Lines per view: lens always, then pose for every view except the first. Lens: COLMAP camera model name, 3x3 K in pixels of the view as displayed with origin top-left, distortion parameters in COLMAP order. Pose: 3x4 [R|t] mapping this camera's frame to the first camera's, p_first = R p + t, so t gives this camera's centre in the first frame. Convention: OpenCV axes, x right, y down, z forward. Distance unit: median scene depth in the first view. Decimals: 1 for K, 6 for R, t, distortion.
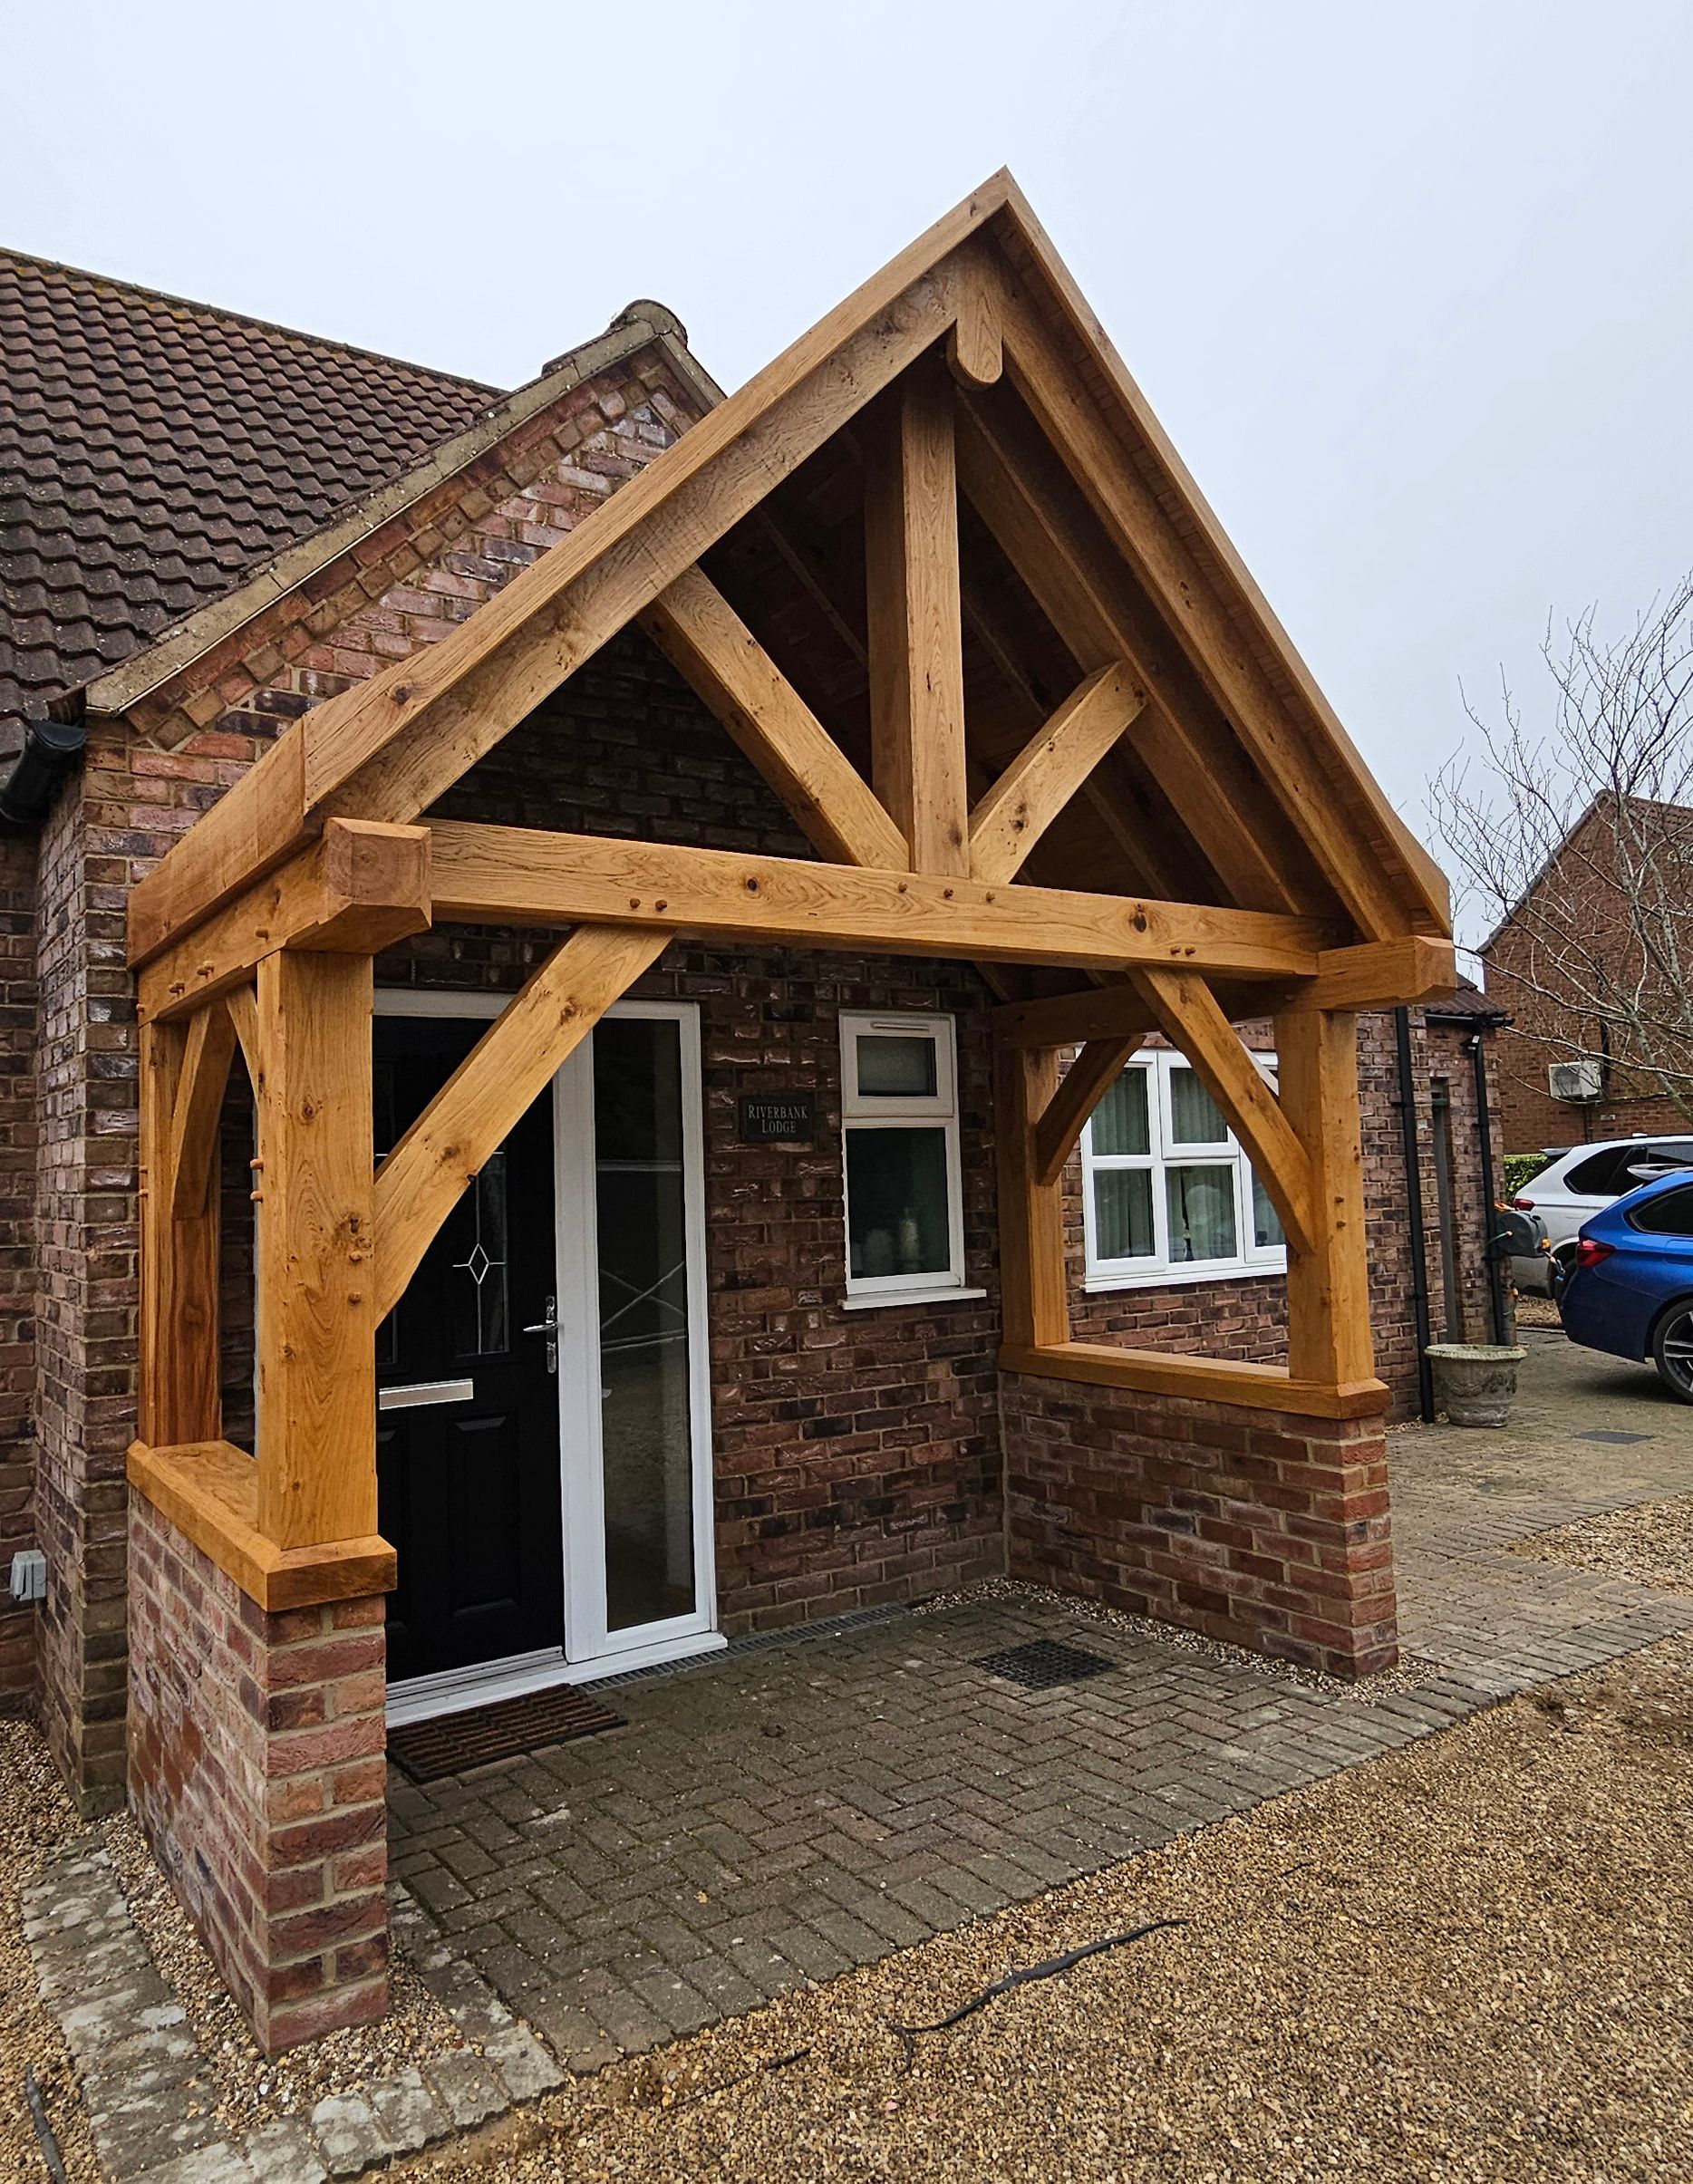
lens RADIAL K [[1493.6, 0, 846.8], [0, 1493.6, 1074.8], [0, 0, 1]] dist [0.002461, 0.017079]
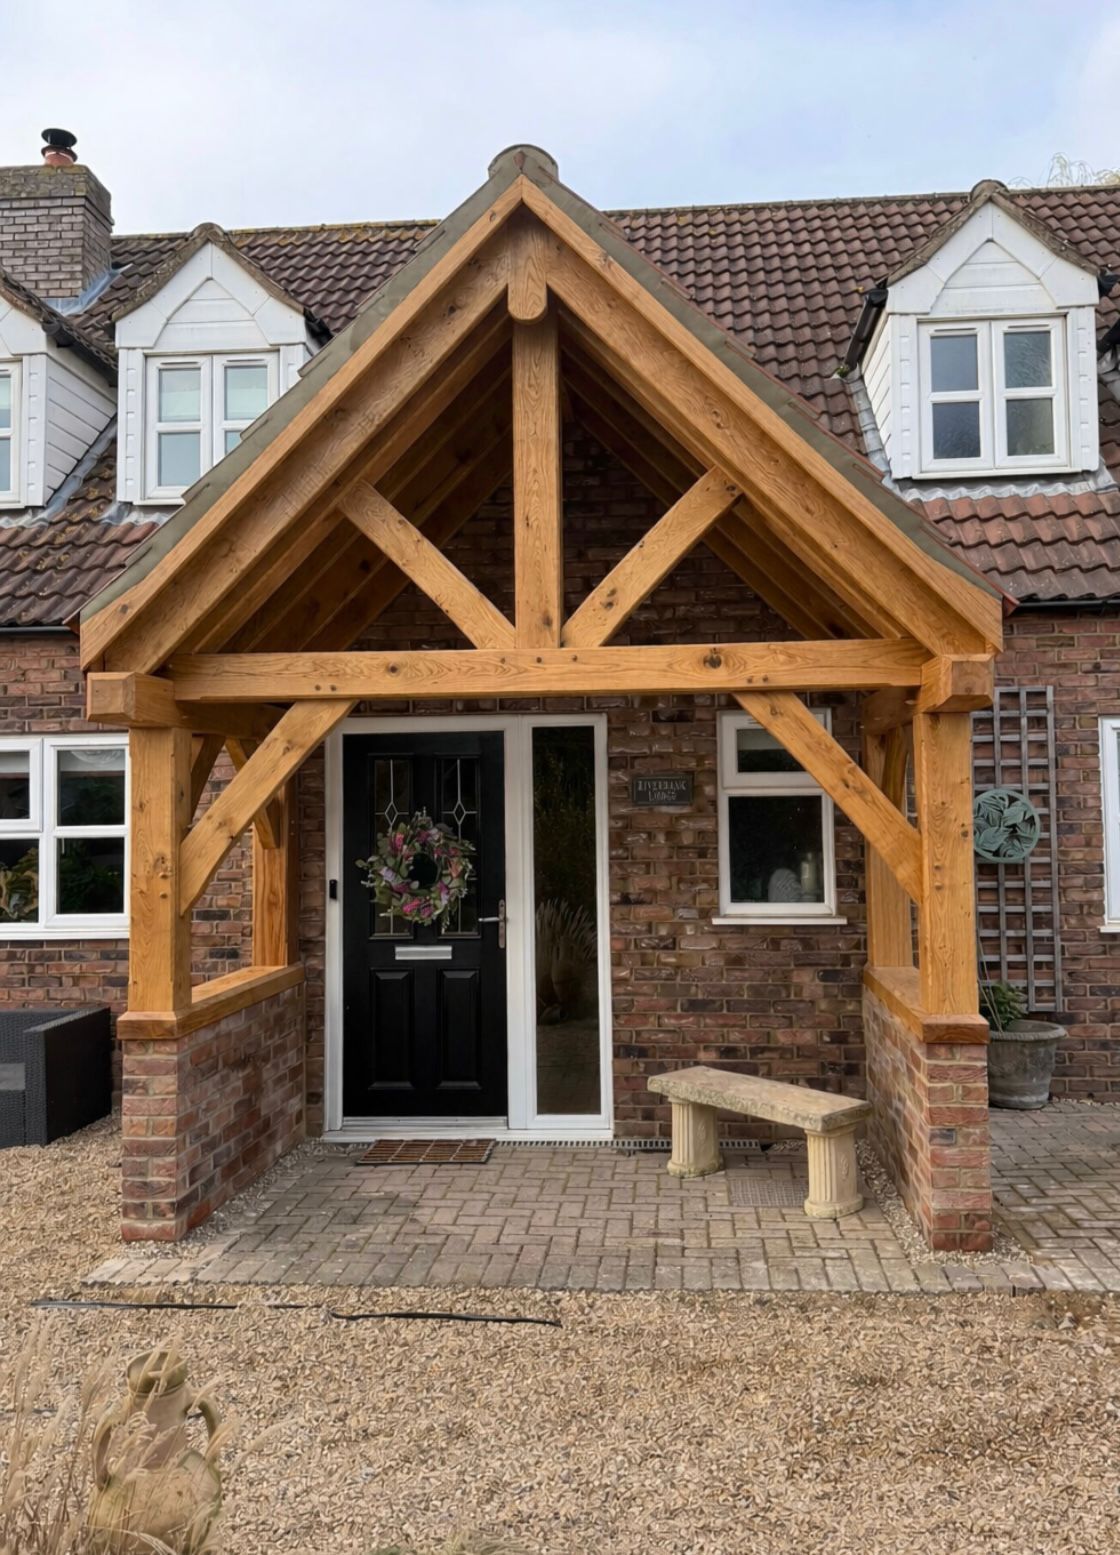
lens RADIAL K [[1244.8, 0, 566.0], [0, 1244.8, 782.4], [0, 0, 1]] dist [0.114933, -0.010333]
pose [[0.779895, 0.007476, -0.625866, 0.728791], [0.030171, 0.998317, 0.049521, -0.046117], [0.625183, -0.057504, 0.778357, 0.001236]]
